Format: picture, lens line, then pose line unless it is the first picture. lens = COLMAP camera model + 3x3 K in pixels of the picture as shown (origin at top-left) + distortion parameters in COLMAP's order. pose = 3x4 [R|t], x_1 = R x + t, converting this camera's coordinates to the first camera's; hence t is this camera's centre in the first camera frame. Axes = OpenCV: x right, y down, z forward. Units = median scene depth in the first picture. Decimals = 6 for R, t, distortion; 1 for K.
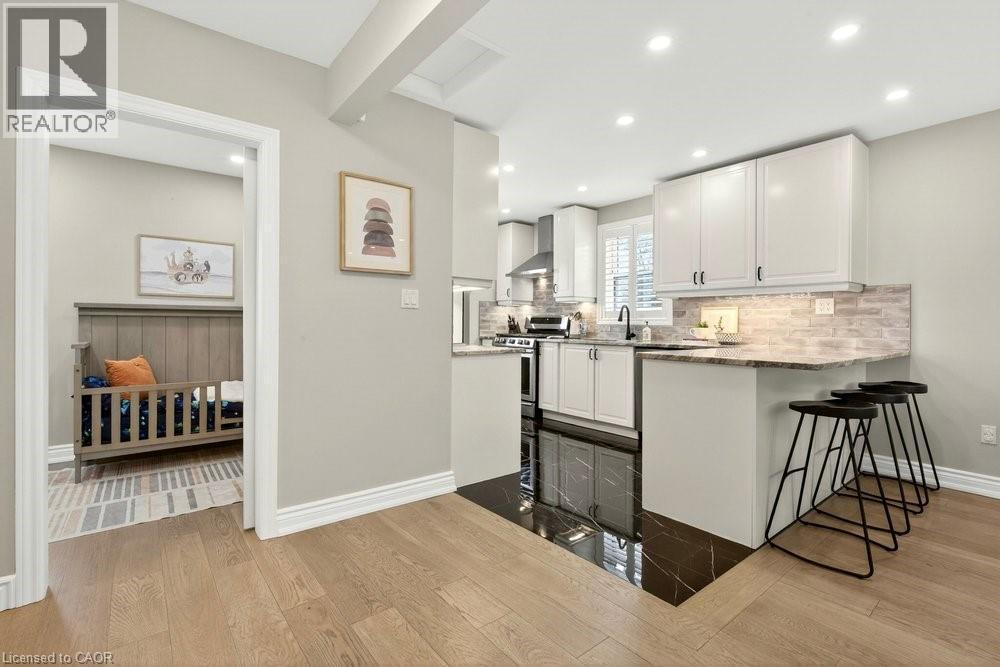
lens RADIAL K [[459.8, 0, 497.1], [0, 459.8, 325.9], [0, 0, 1]] dist [-0.000136, 0.000228]
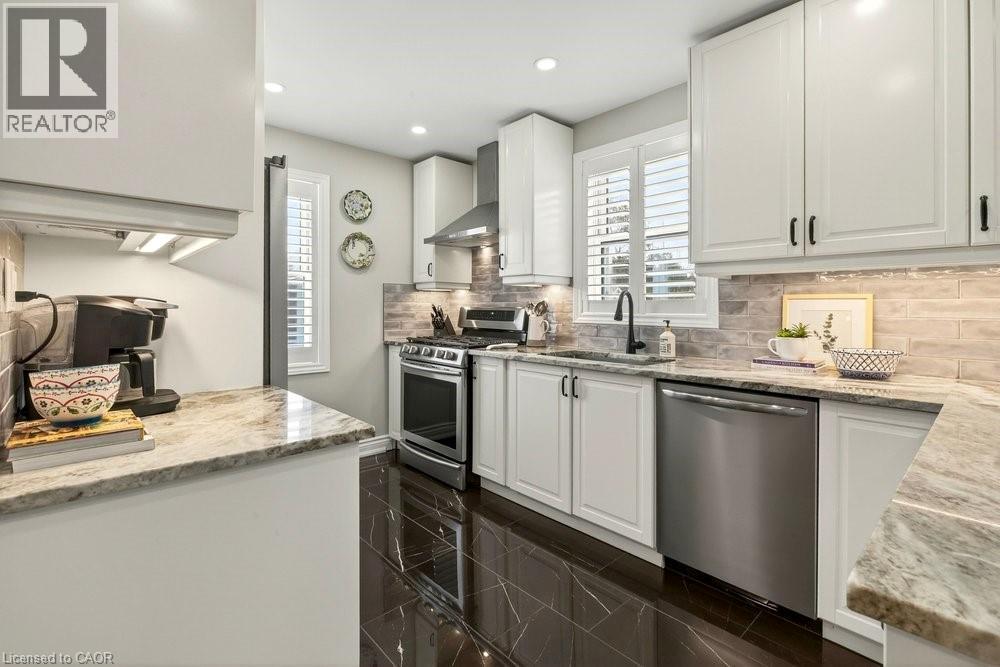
lens RADIAL K [[459.8, 0, 496.0], [0, 459.8, 304.1], [0, 0, 1]] dist [-0.000136, 0.000228]
pose [[0.998110, -0.005403, 0.061216, 0.112801], [0.005983, 0.999939, -0.009300, -0.029939], [-0.061162, 0.009649, 0.998081, 0.572536]]
